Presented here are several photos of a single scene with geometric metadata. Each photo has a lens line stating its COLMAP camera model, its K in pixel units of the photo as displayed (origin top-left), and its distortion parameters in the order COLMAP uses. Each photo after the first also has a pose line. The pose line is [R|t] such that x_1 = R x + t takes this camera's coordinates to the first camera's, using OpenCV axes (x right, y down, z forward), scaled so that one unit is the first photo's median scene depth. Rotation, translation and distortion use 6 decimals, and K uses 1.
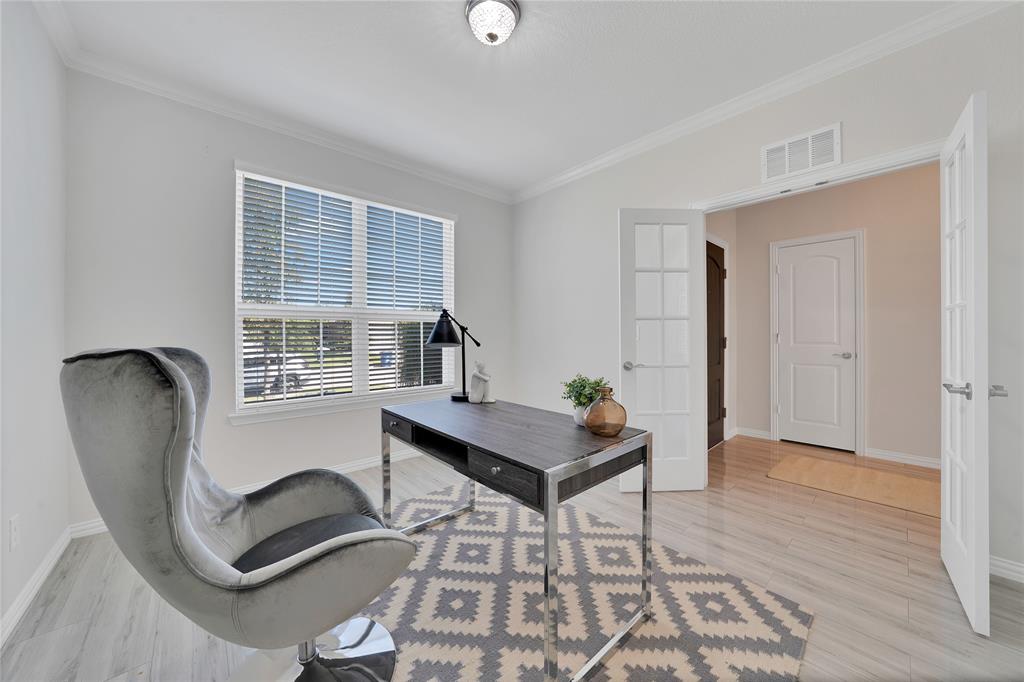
lens RADIAL K [[356.1, 0, 513.2], [0, 356.1, 331.3], [0, 0, 1]] dist [-0.031539, 0.006906]
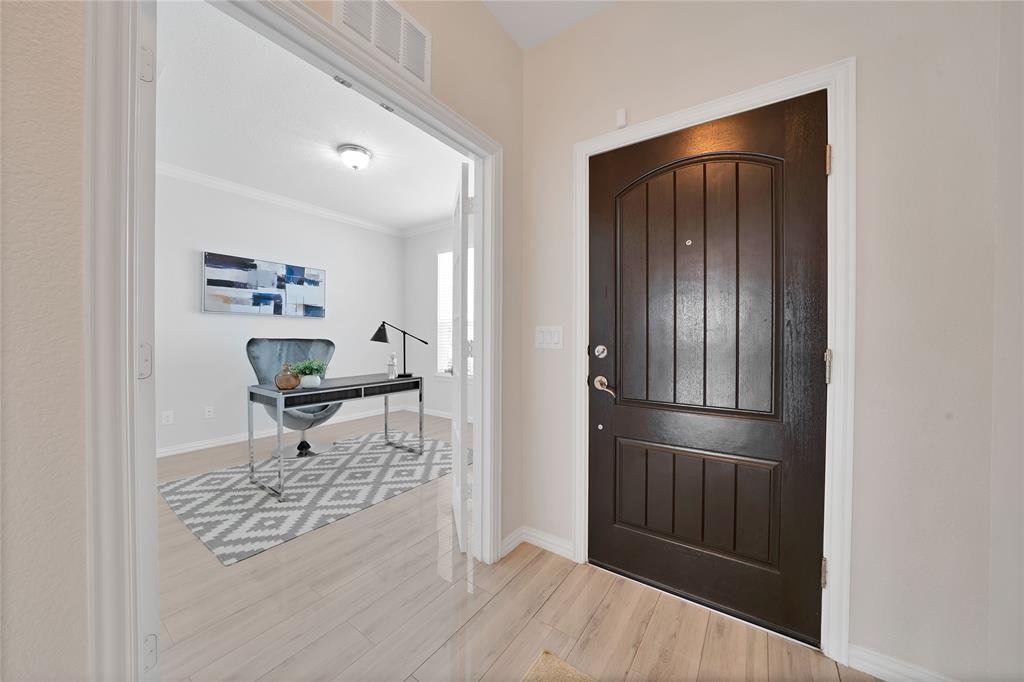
lens RADIAL K [[356.1, 0, 513.2], [0, 356.1, 331.3], [0, 0, 1]] dist [-0.031539, 0.006906]
pose [[0.224841, -0.006552, -0.974373, 1.770446], [0.001293, 0.999979, -0.006426, 0.012251], [0.974395, 0.000185, 0.224845, 1.327750]]
